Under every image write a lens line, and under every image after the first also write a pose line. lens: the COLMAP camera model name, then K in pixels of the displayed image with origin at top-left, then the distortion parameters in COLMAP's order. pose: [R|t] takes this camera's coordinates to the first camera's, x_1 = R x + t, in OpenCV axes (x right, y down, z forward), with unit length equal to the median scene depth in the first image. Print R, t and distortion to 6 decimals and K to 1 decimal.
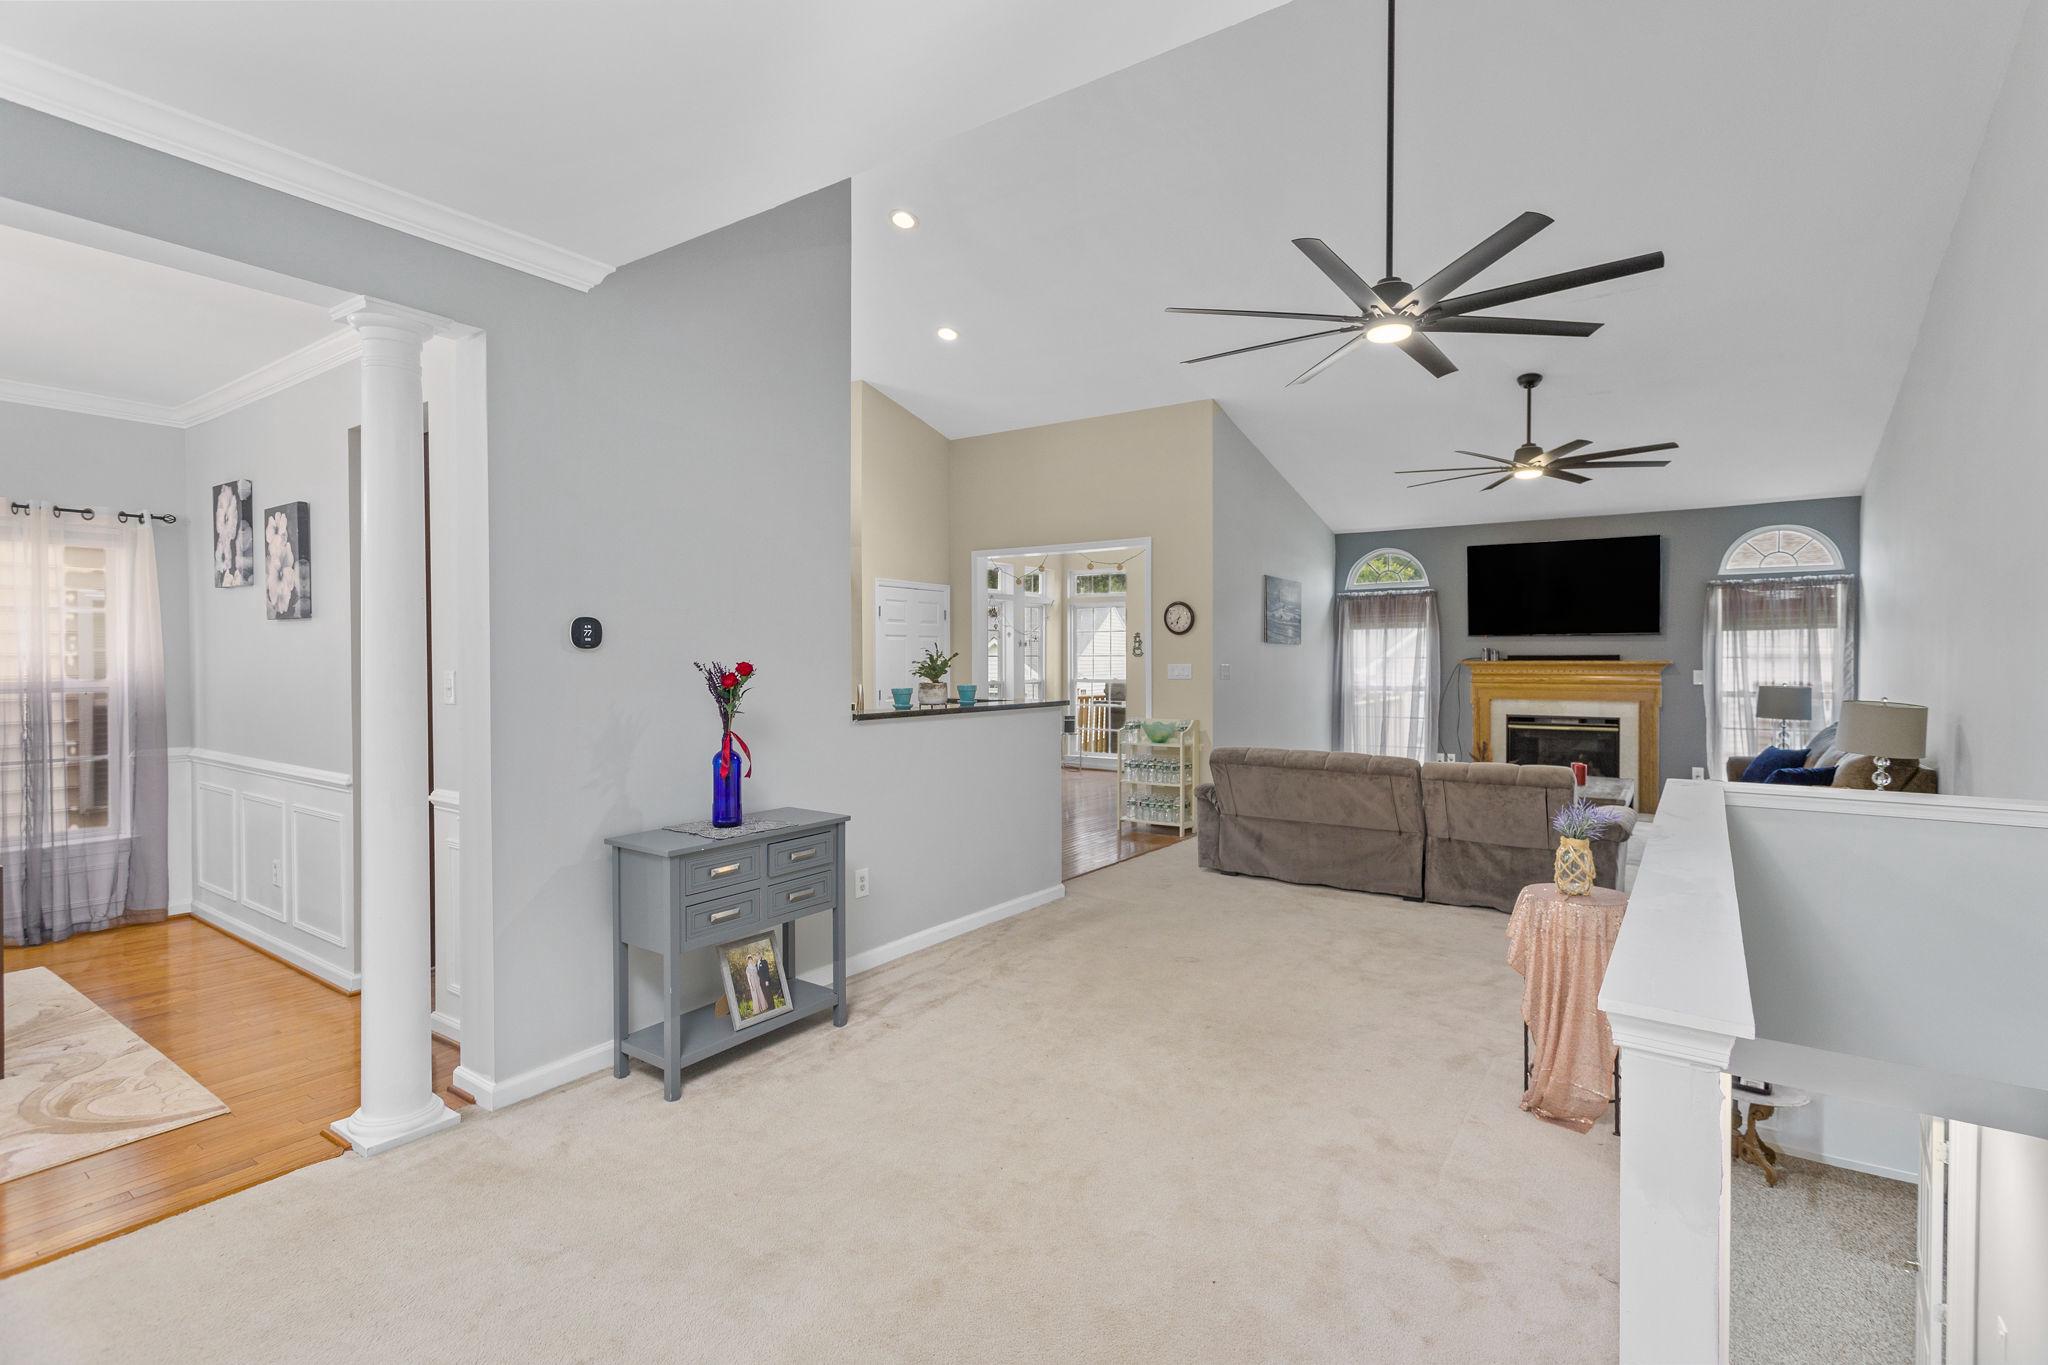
lens RADIAL K [[977.0, 0, 1023.1], [0, 977.0, 672.7], [0, 0, 1]] dist [-0.000320, 0.001768]
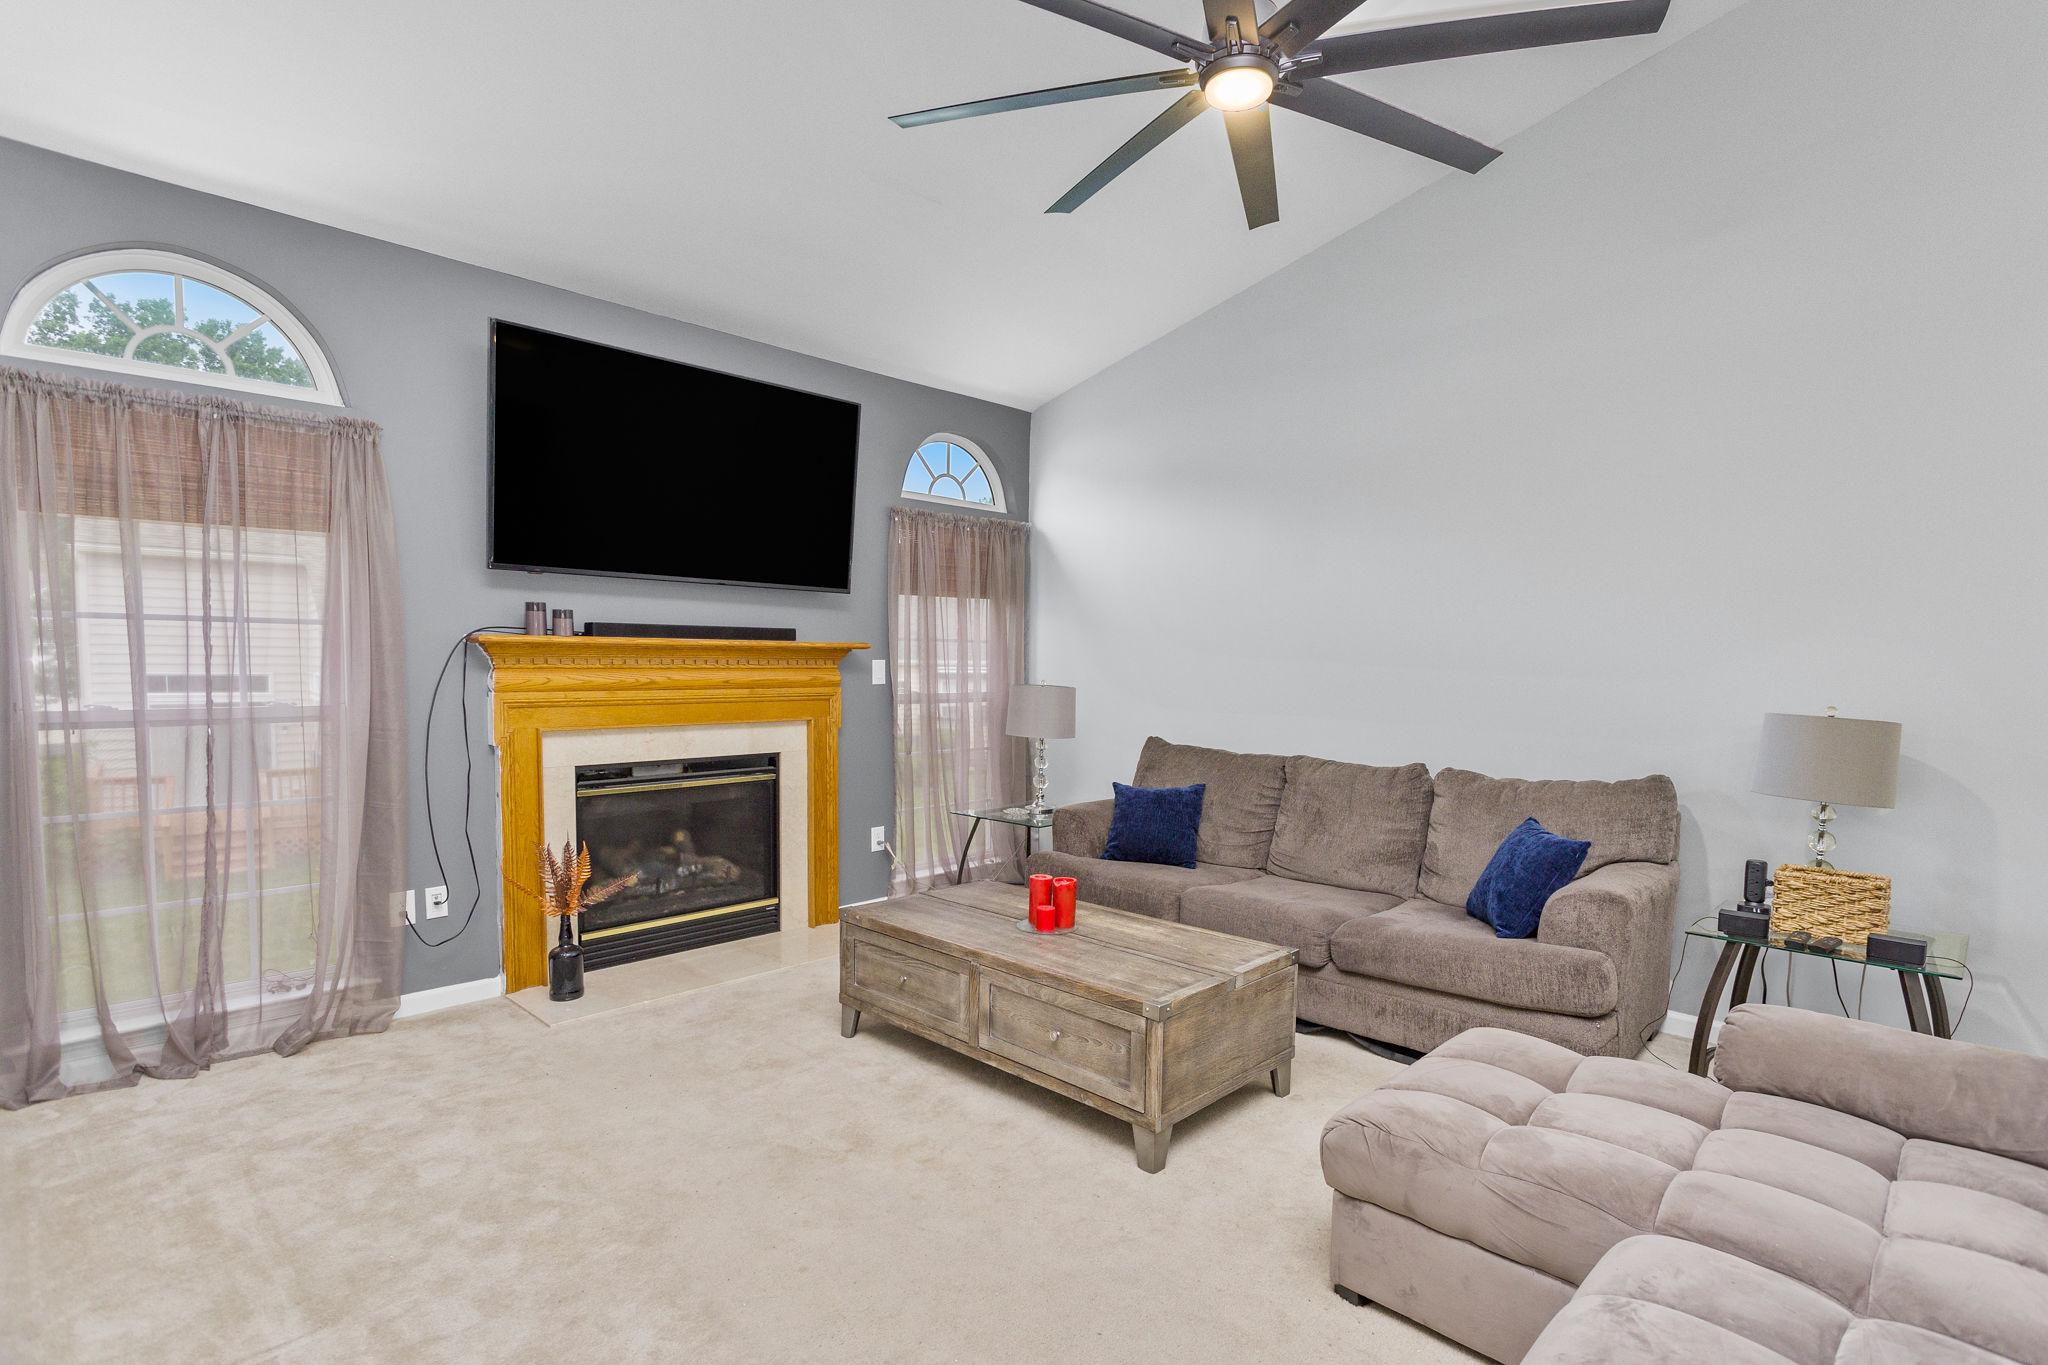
lens RADIAL K [[977.0, 0, 1018.2], [0, 977.0, 699.3], [0, 0, 1]] dist [-0.000320, 0.001768]
pose [[0.188165, -0.040486, 0.981303, 0.133183], [0.006801, 0.999180, 0.039919, -0.001333], [-0.982114, -0.000837, 0.188286, 0.779590]]
